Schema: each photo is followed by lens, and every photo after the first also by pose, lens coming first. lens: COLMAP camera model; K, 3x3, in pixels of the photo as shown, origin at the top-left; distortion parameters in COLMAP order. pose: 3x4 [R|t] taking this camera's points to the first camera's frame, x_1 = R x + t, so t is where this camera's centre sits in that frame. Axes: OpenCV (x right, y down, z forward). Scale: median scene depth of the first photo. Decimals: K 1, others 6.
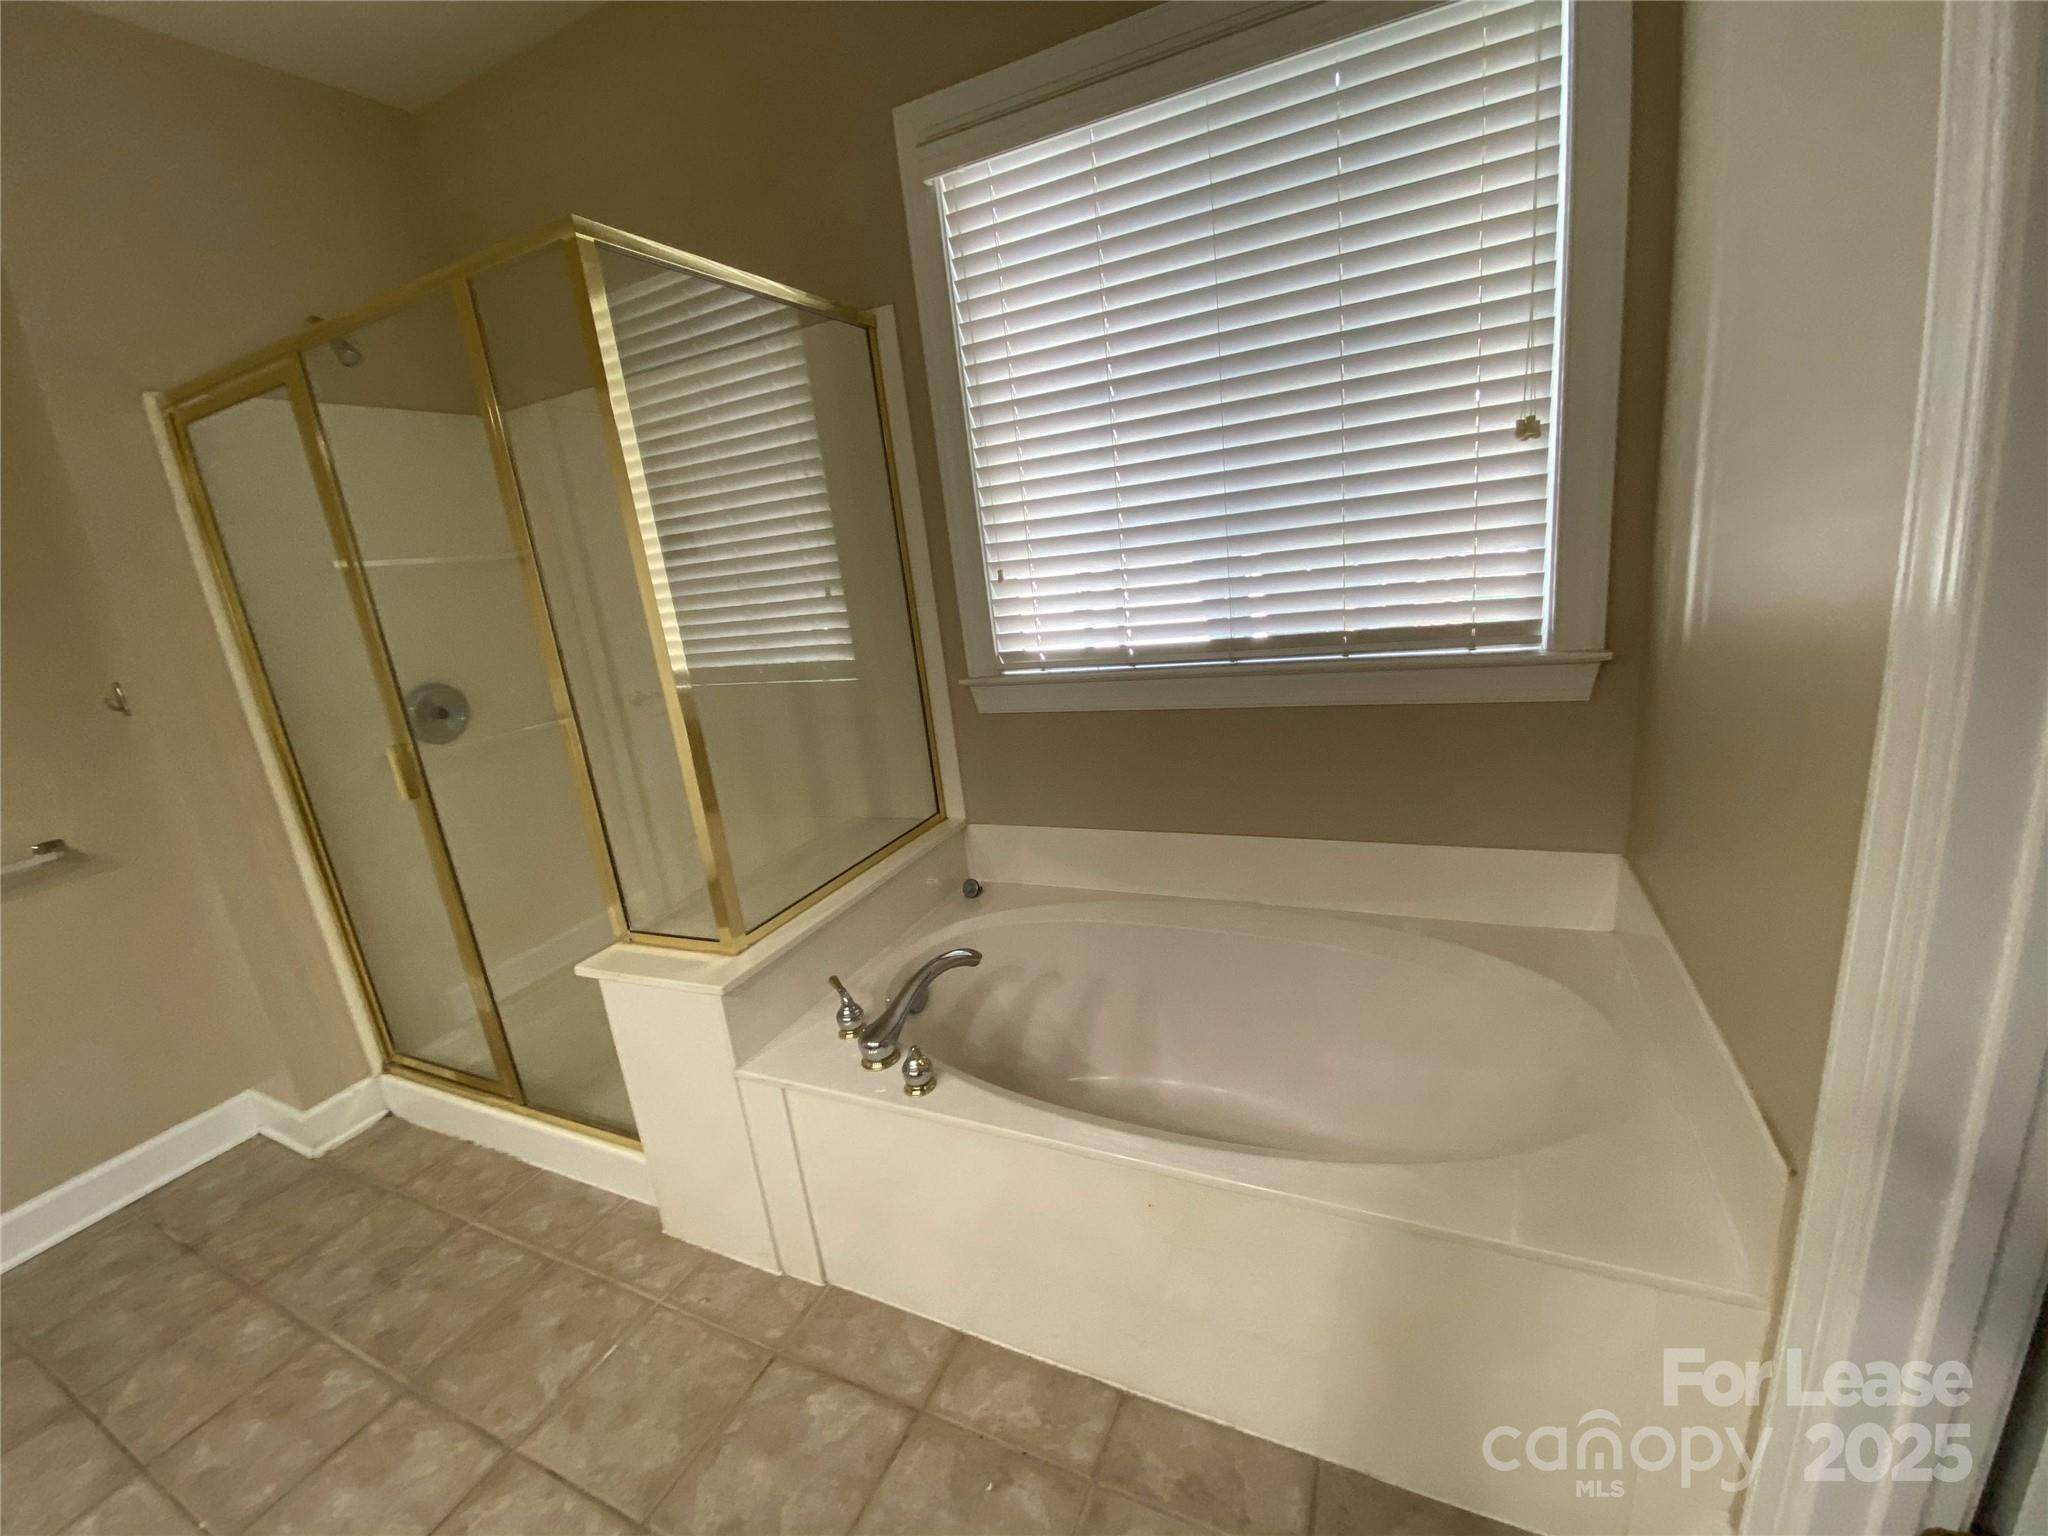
lens RADIAL K [[836.6, 0, 1036.0], [0, 836.6, 767.9], [0, 0, 1]] dist [0.017229, -0.013000]
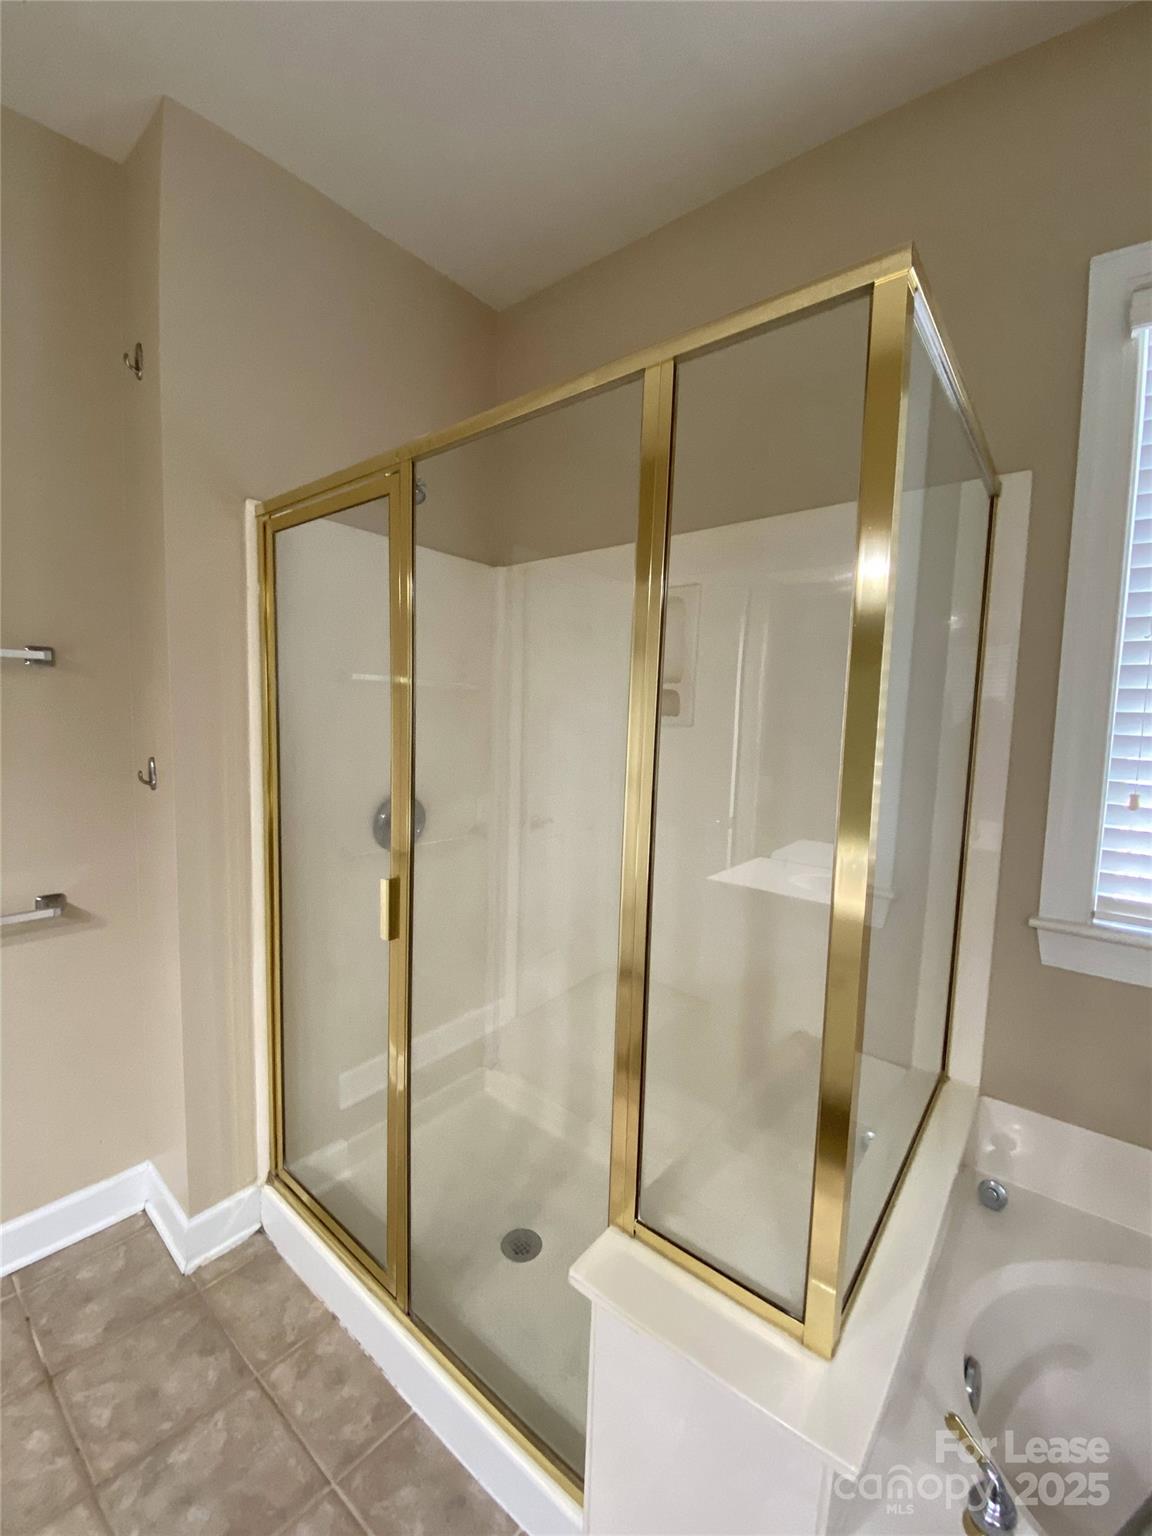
lens RADIAL K [[627.5, 0, 577.2], [0, 627.5, 776.9], [0, 0, 1]] dist [0.017229, -0.013000]
pose [[0.960468, 0.164950, -0.224259, -0.406362], [-0.195430, 0.973203, -0.121171, -0.085303], [0.198262, 0.160208, 0.966967, 0.345856]]
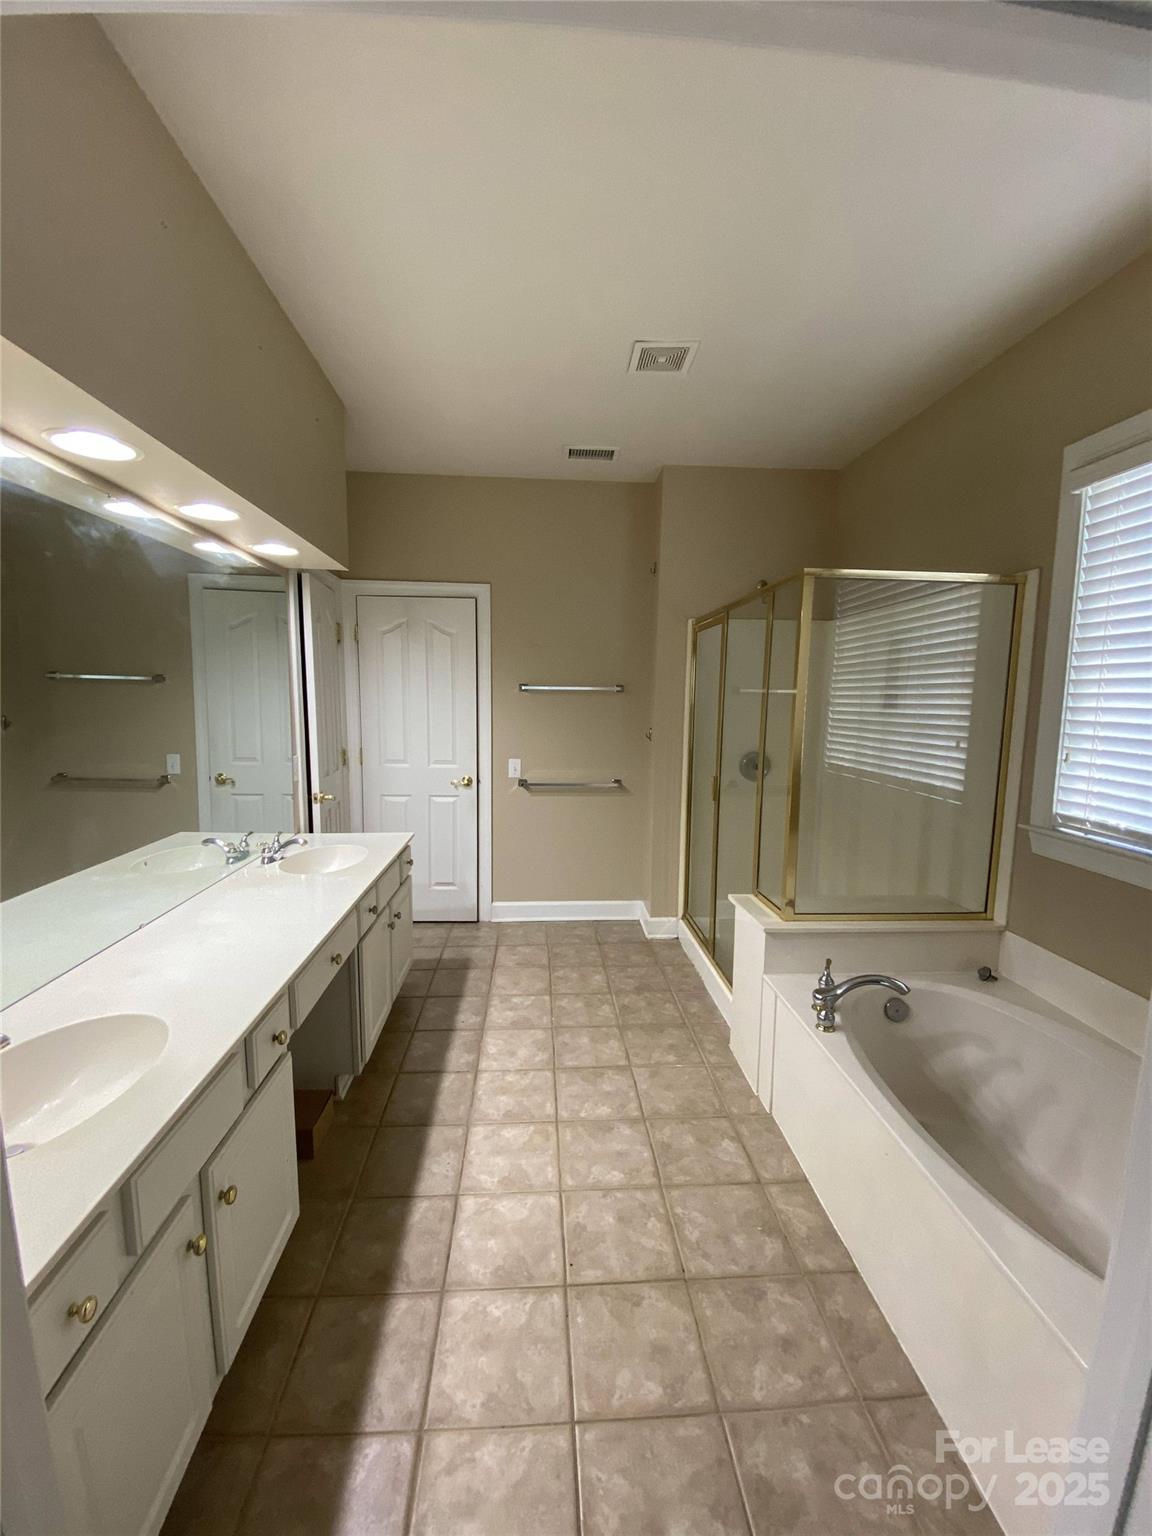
lens RADIAL K [[627.5, 0, 578.6], [0, 627.5, 769.7], [0, 0, 1]] dist [0.017229, -0.013000]
pose [[0.485966, 0.221683, -0.845396, 0.435373], [-0.293066, 0.952626, 0.081336, -0.065331], [0.823377, 0.208230, 0.527911, -0.170165]]
